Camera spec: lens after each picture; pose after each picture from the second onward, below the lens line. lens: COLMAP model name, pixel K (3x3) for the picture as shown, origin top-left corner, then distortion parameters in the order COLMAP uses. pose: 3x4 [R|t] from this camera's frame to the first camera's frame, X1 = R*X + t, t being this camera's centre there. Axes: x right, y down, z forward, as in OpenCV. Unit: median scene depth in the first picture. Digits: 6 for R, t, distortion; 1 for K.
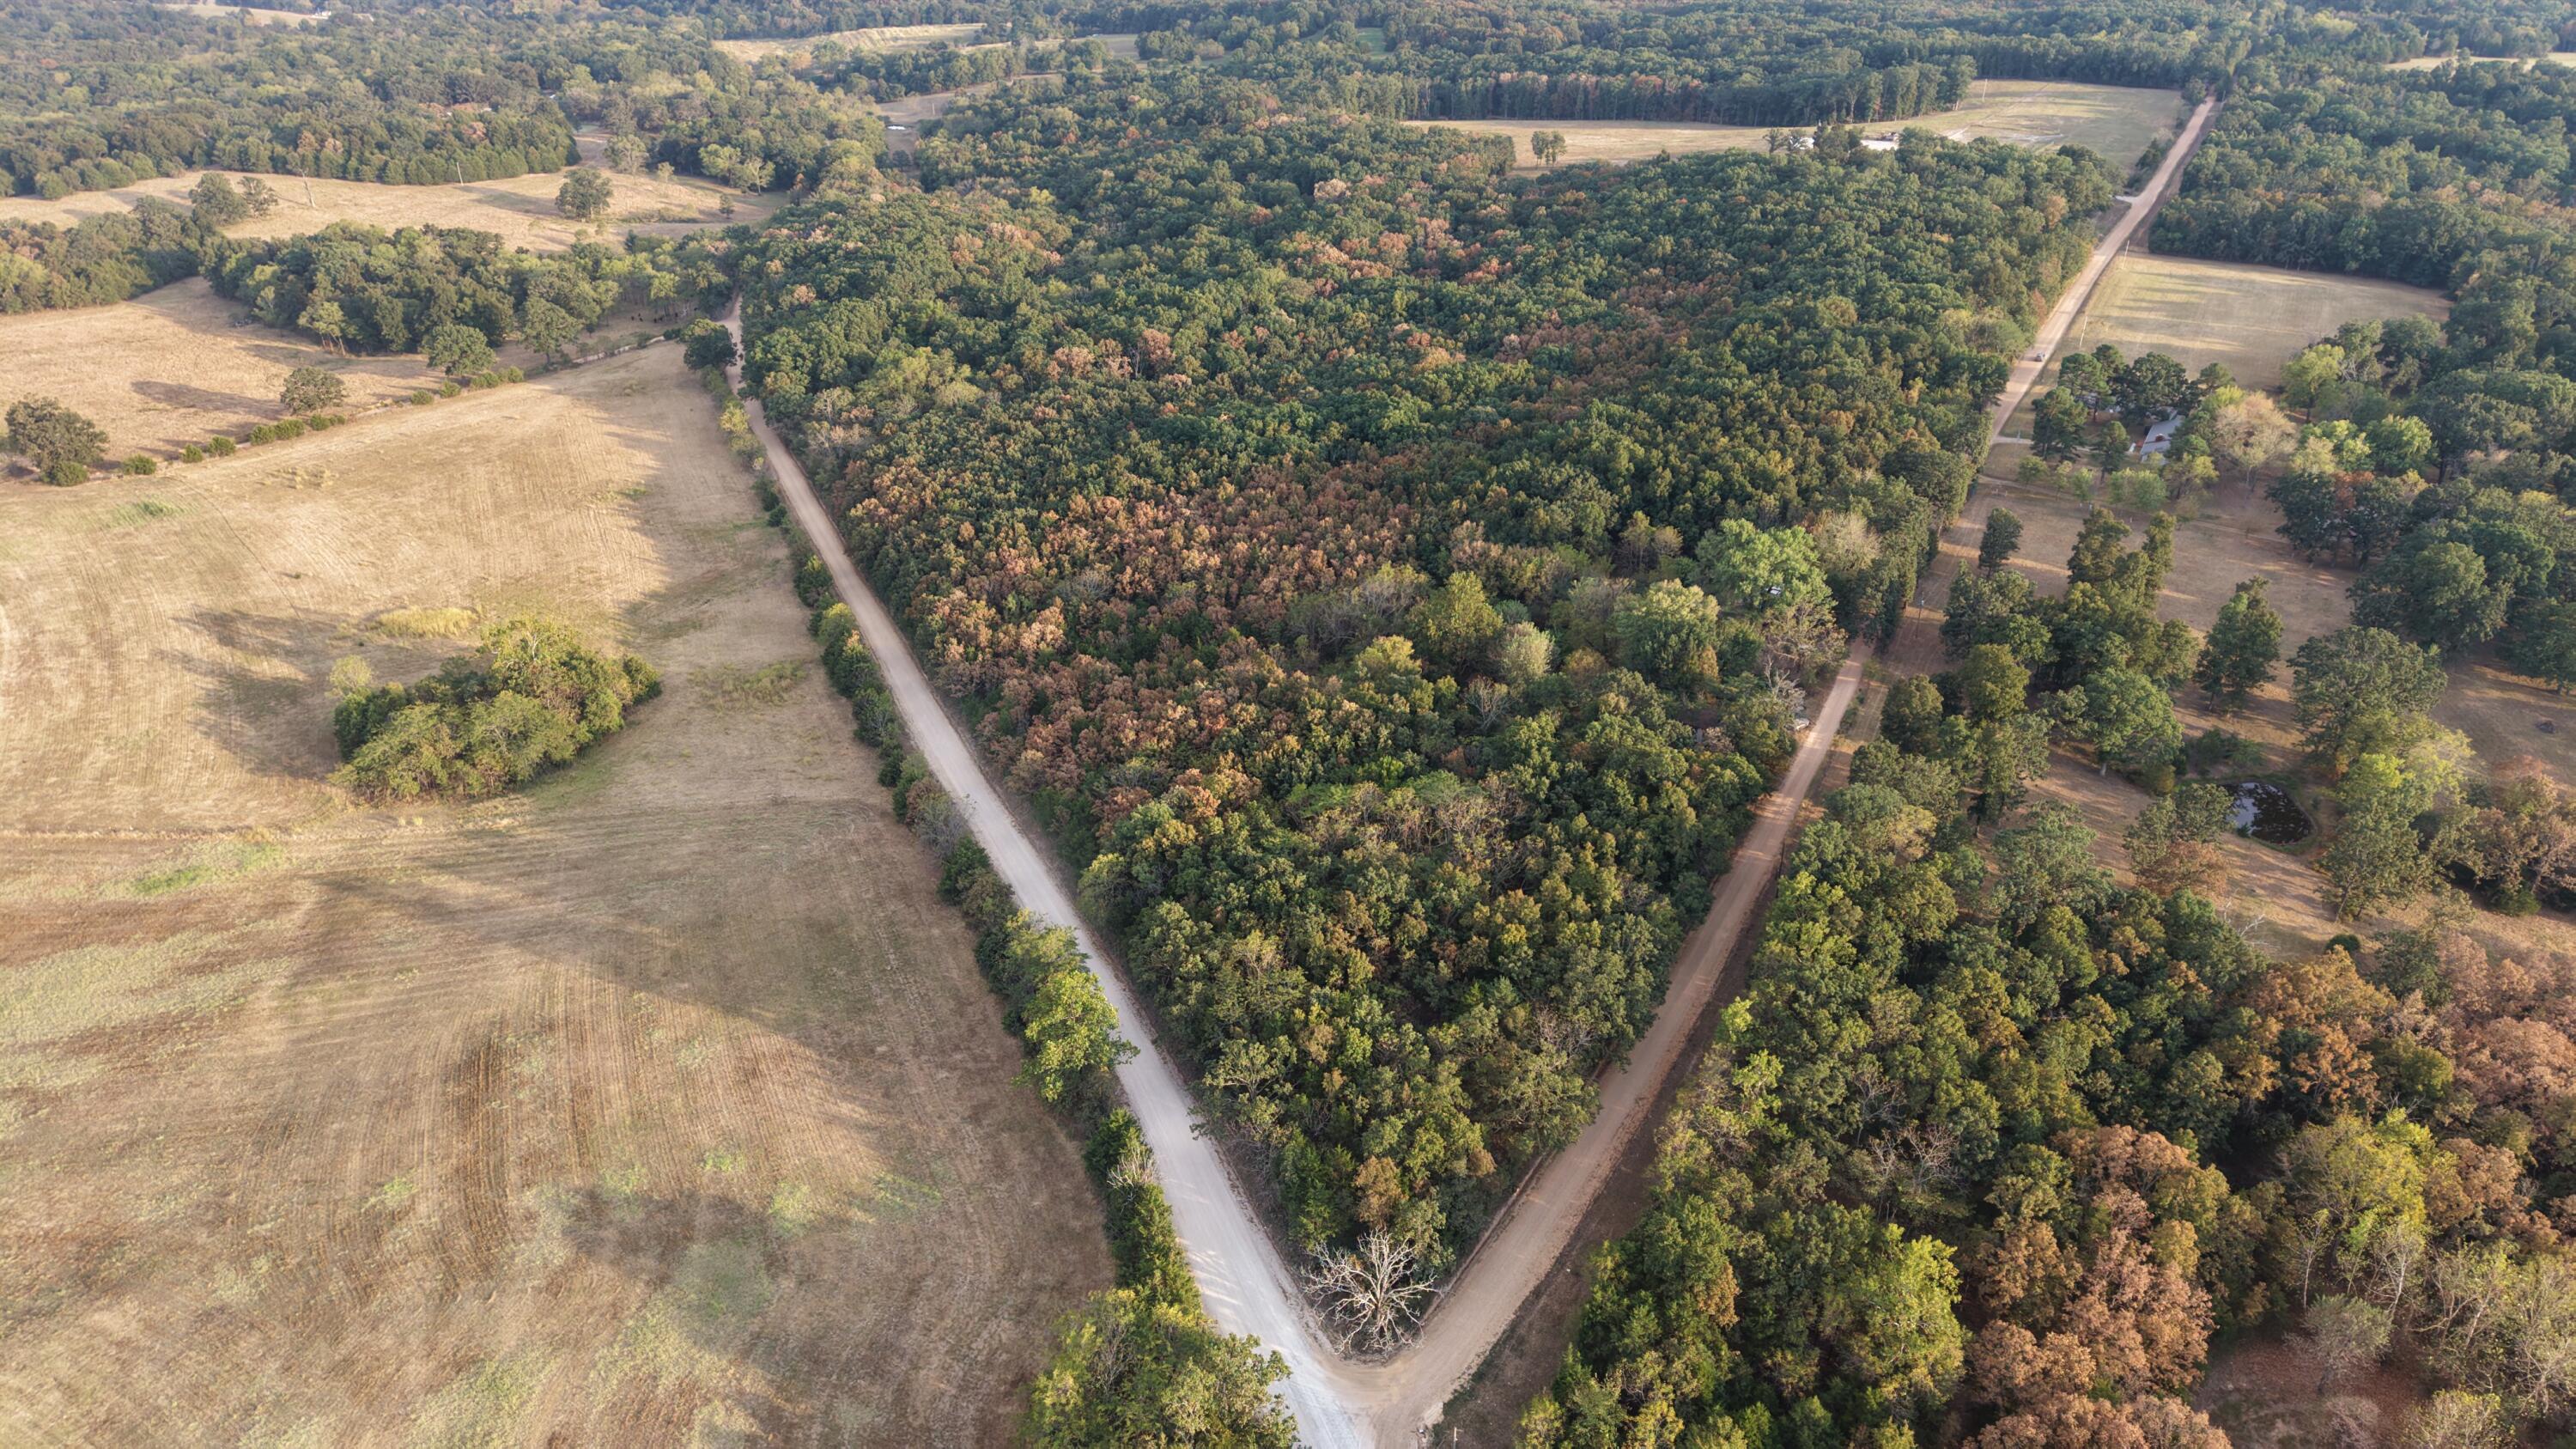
lens RADIAL K [[1724.9, 0, 1288.0], [0, 1724.9, 724.5], [0, 0, 1]] dist [0.028819, -0.031851]
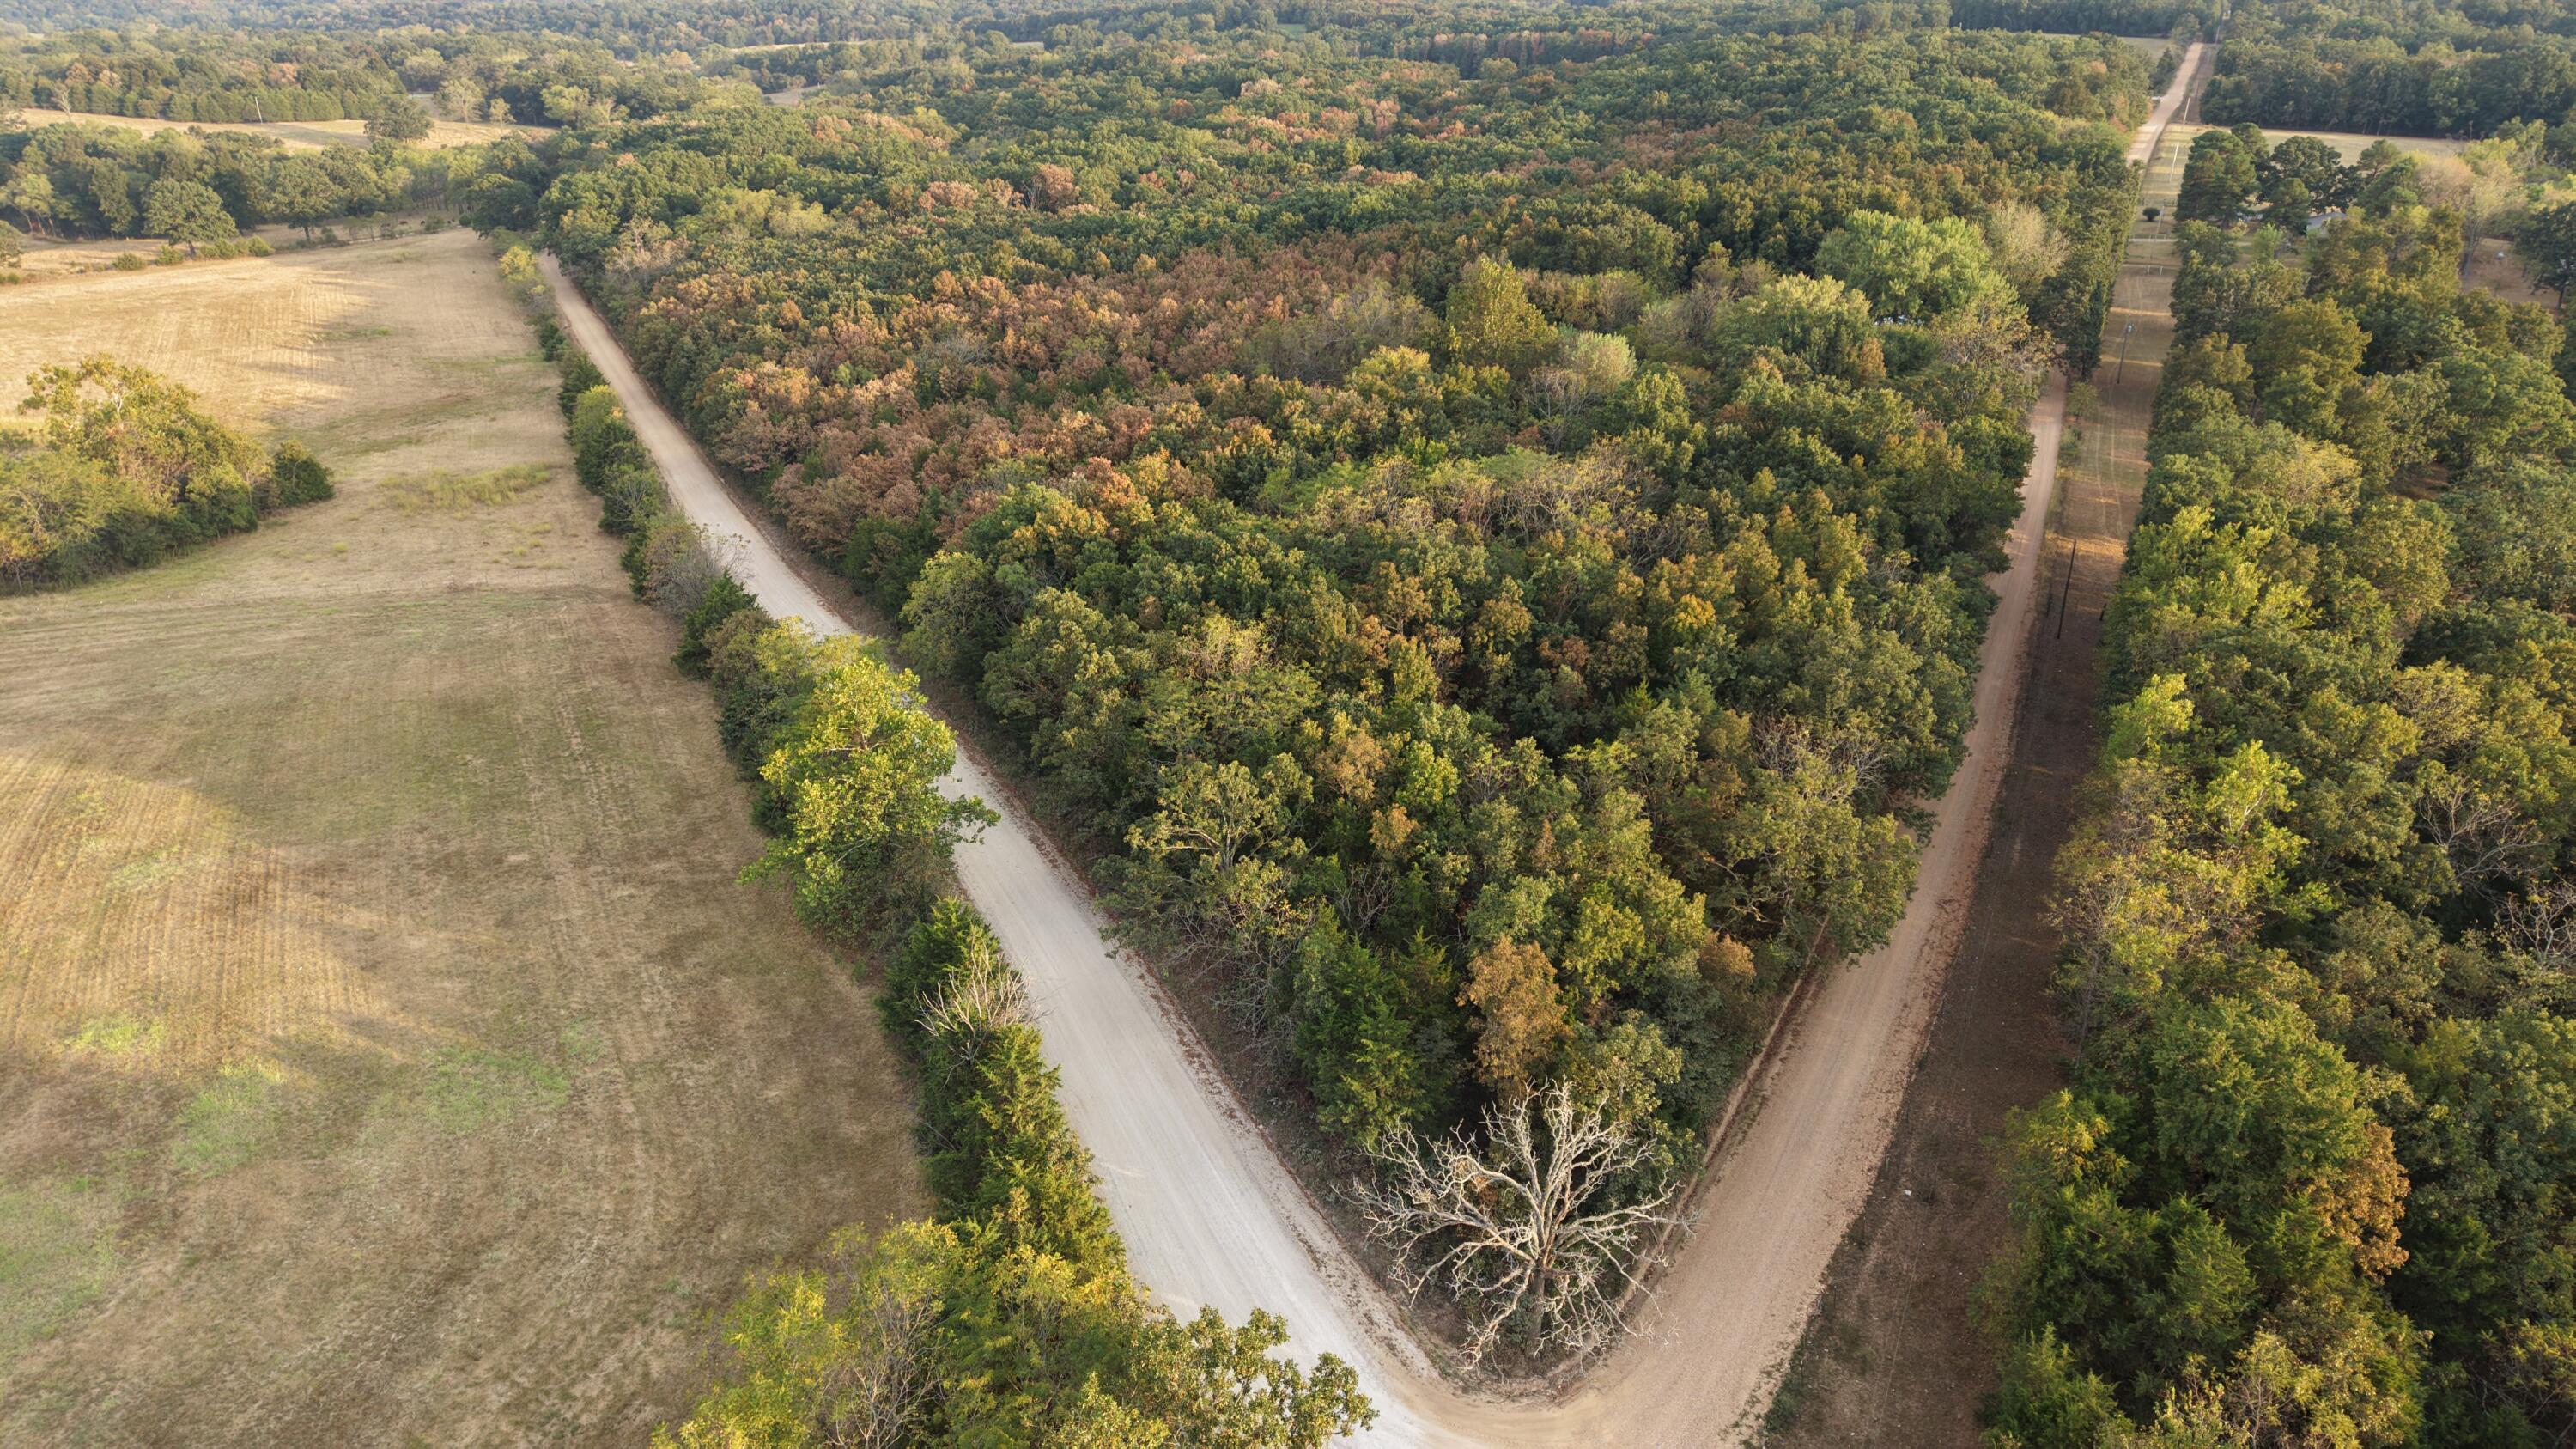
lens RADIAL K [[1733.0, 0, 1288.0], [0, 1733.0, 724.5], [0, 0, 1]] dist [0.001838, 0.000593]
pose [[0.998797, -0.018989, 0.045203, -0.014472], [0.021445, 0.998284, -0.054484, 0.119412], [-0.044091, 0.055388, 0.997491, 0.301007]]
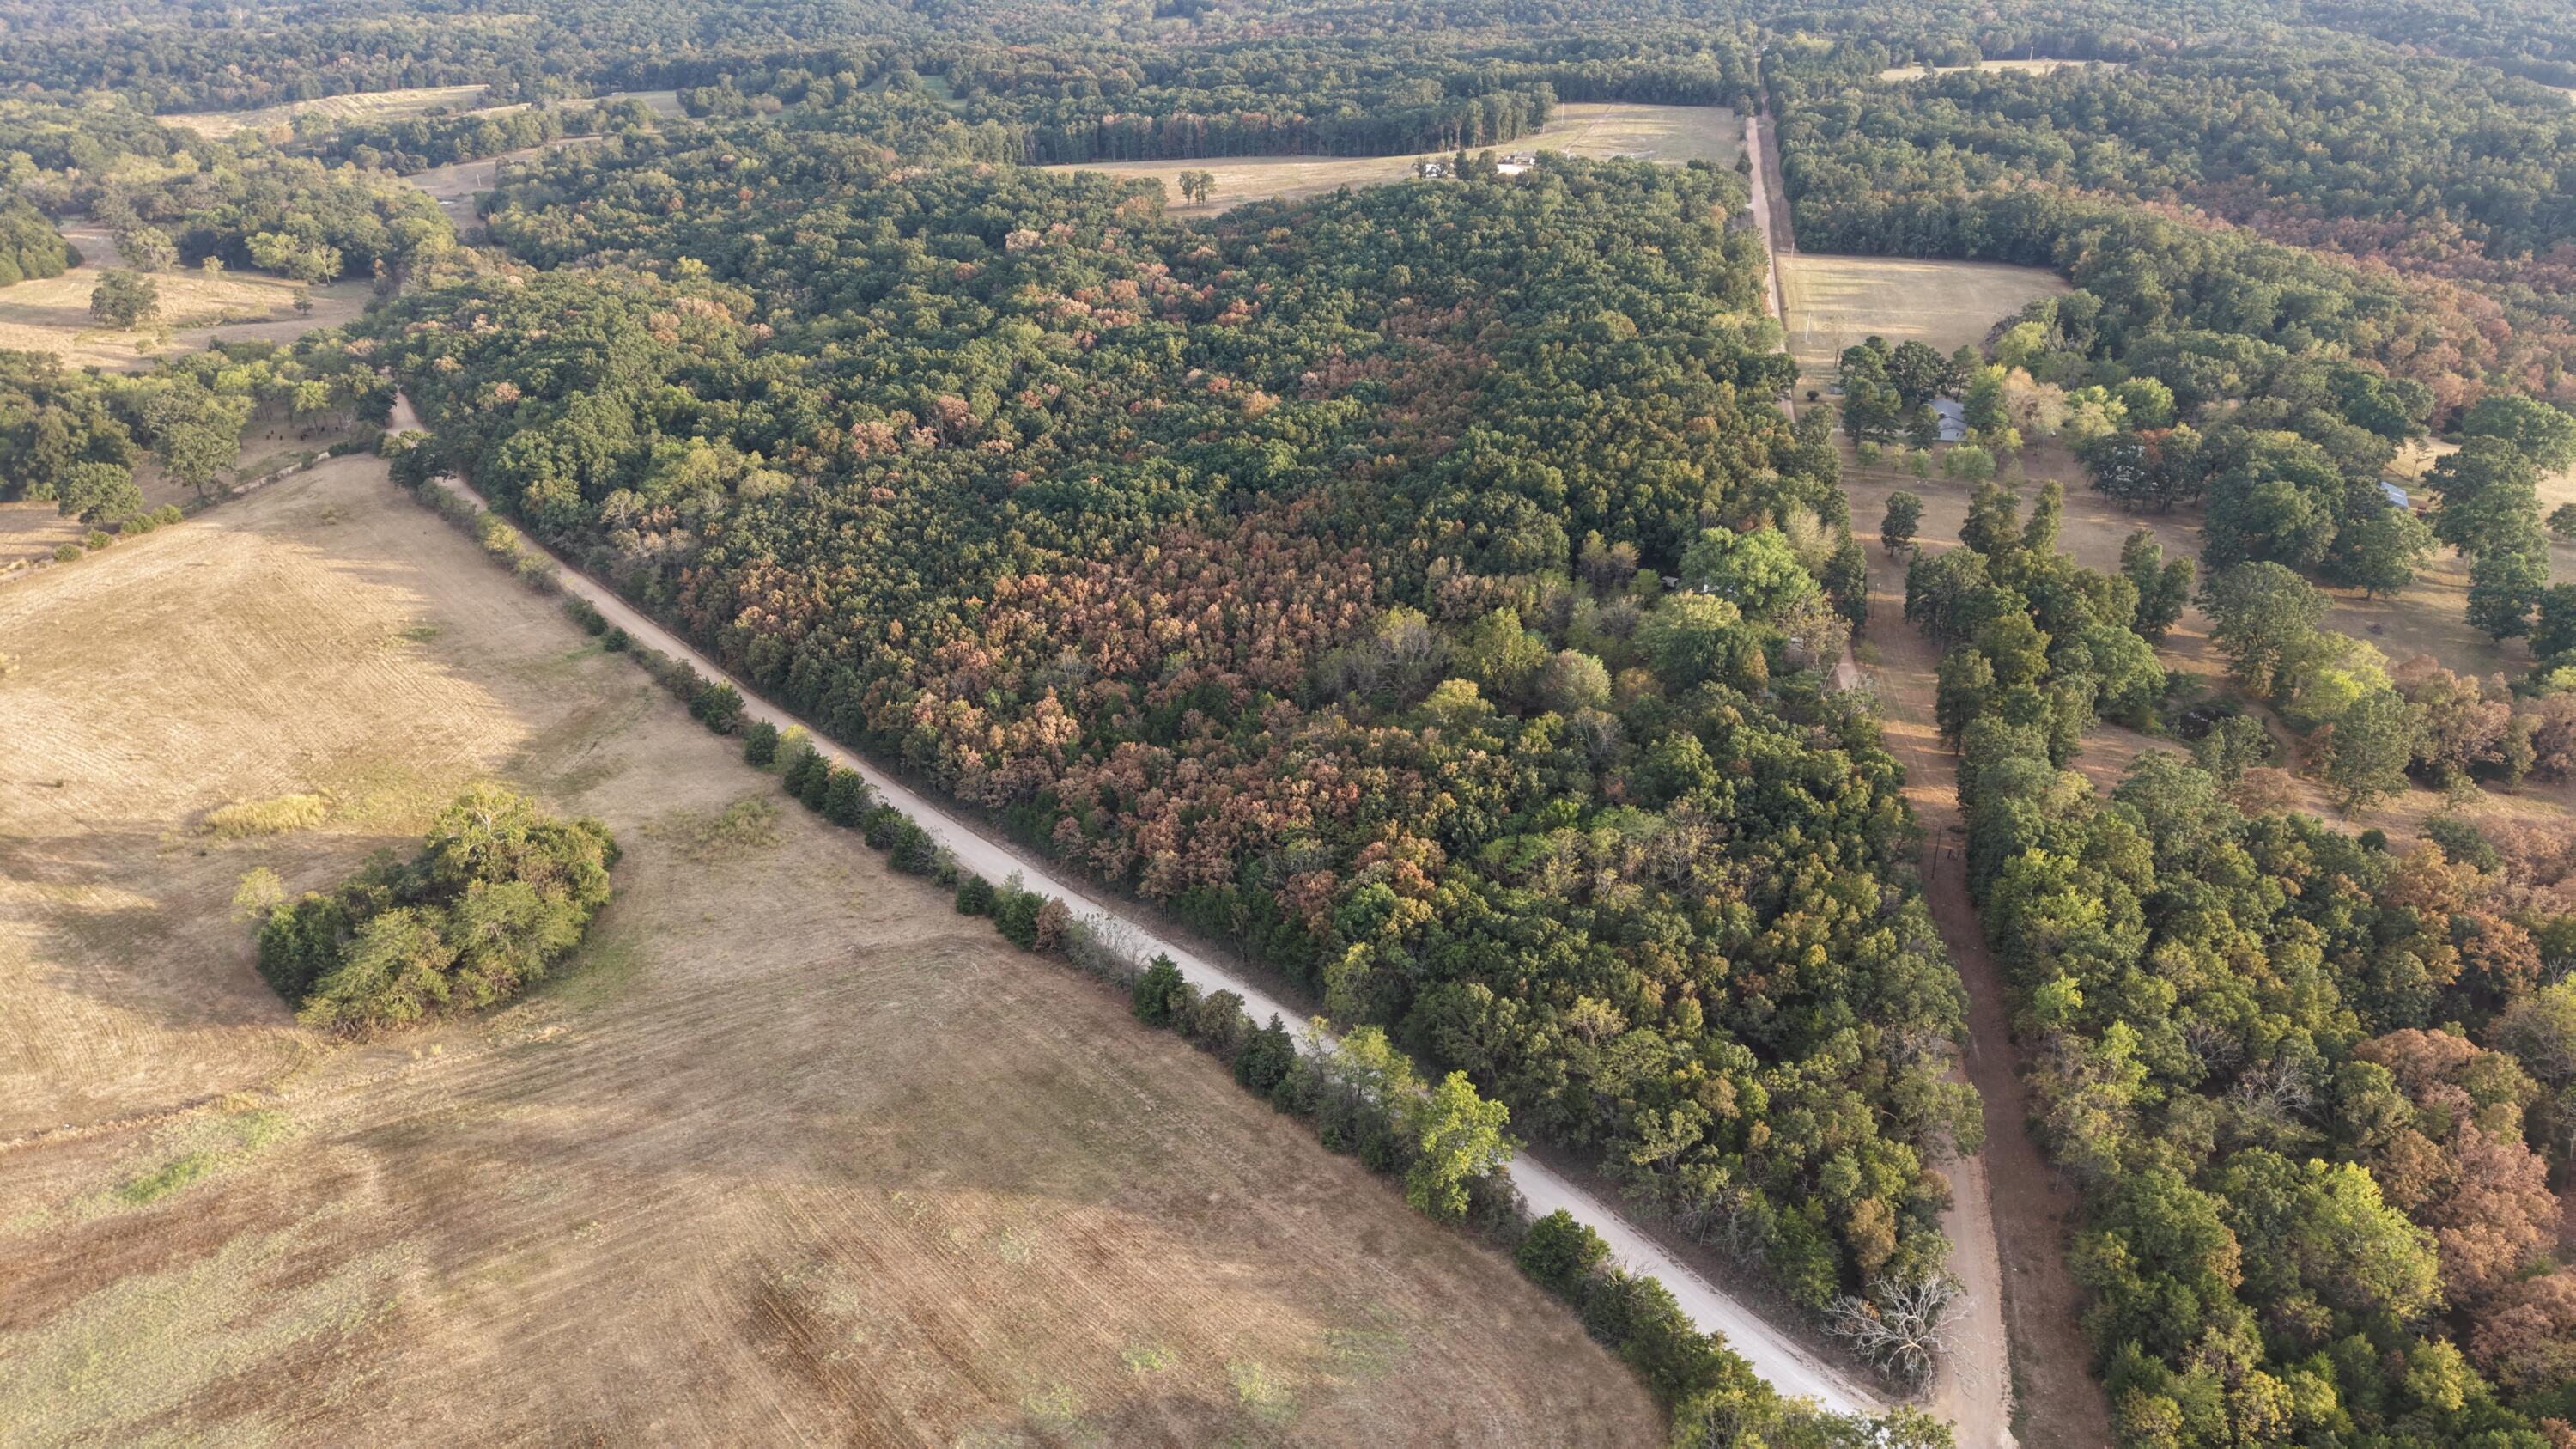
lens RADIAL K [[1724.9, 0, 1288.0], [0, 1724.9, 724.5], [0, 0, 1]] dist [0.028819, -0.031851]
pose [[0.953599, -0.136074, 0.268576, -0.269542], [0.141739, 0.989903, -0.001720, -0.034130], [-0.265630, 0.039708, 0.963257, 0.068189]]
